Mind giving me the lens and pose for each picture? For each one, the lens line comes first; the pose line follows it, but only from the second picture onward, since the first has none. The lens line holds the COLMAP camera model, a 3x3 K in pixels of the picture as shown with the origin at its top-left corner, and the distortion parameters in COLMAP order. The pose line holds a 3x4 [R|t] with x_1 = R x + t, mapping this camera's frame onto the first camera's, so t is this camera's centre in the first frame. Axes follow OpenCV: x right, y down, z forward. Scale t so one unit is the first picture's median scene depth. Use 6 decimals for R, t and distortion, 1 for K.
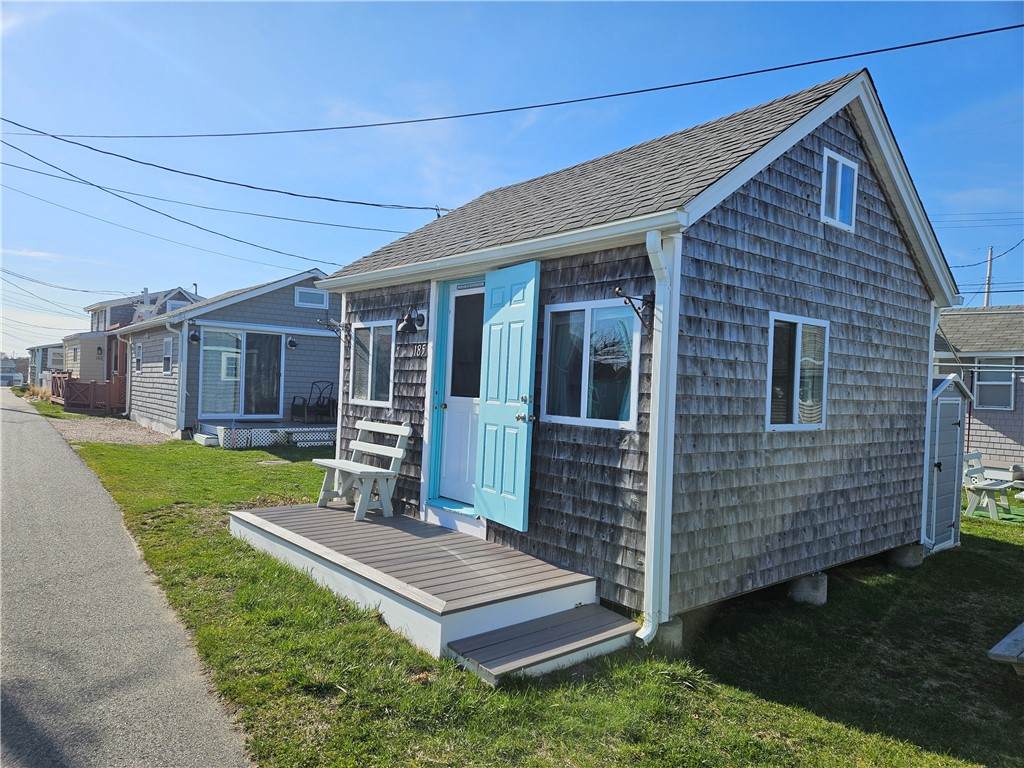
lens RADIAL K [[687.9, 0, 512.0], [0, 687.9, 384.0], [0, 0, 1]] dist [0.039508, -0.002685]
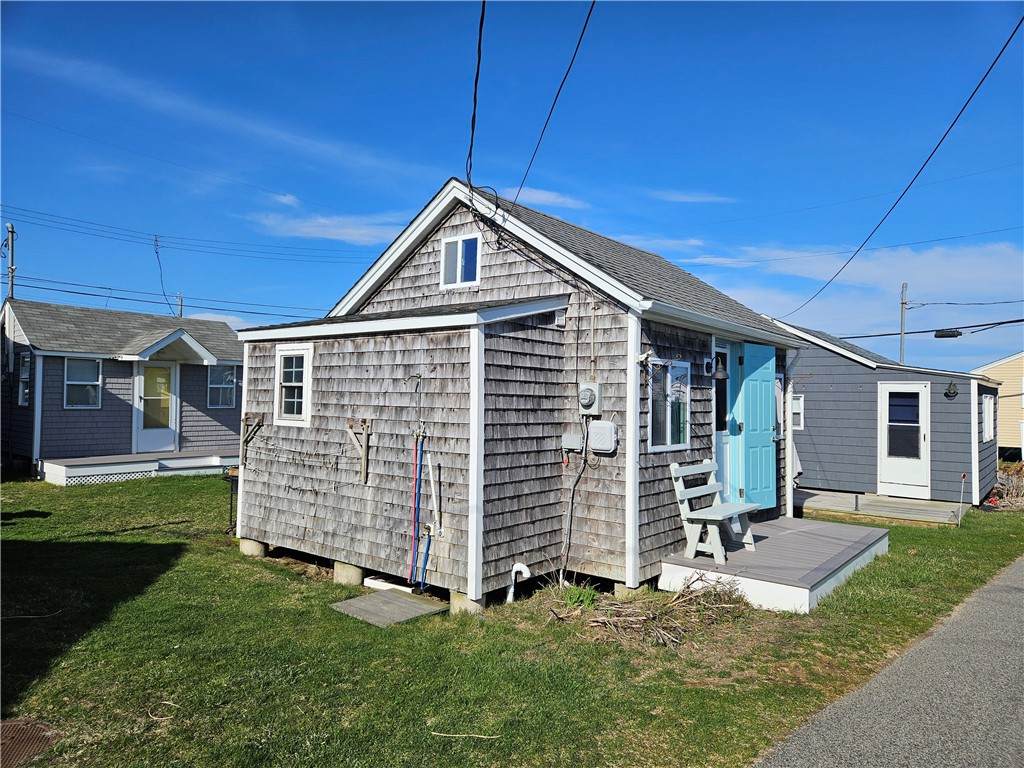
lens RADIAL K [[687.9, 0, 512.0], [0, 687.9, 384.0], [0, 0, 1]] dist [0.039508, -0.002685]
pose [[-0.208196, -0.020649, 0.977869, -1.024303], [-0.026126, 0.999538, 0.015544, -0.064085], [-0.977738, -0.022312, -0.208639, 1.342458]]
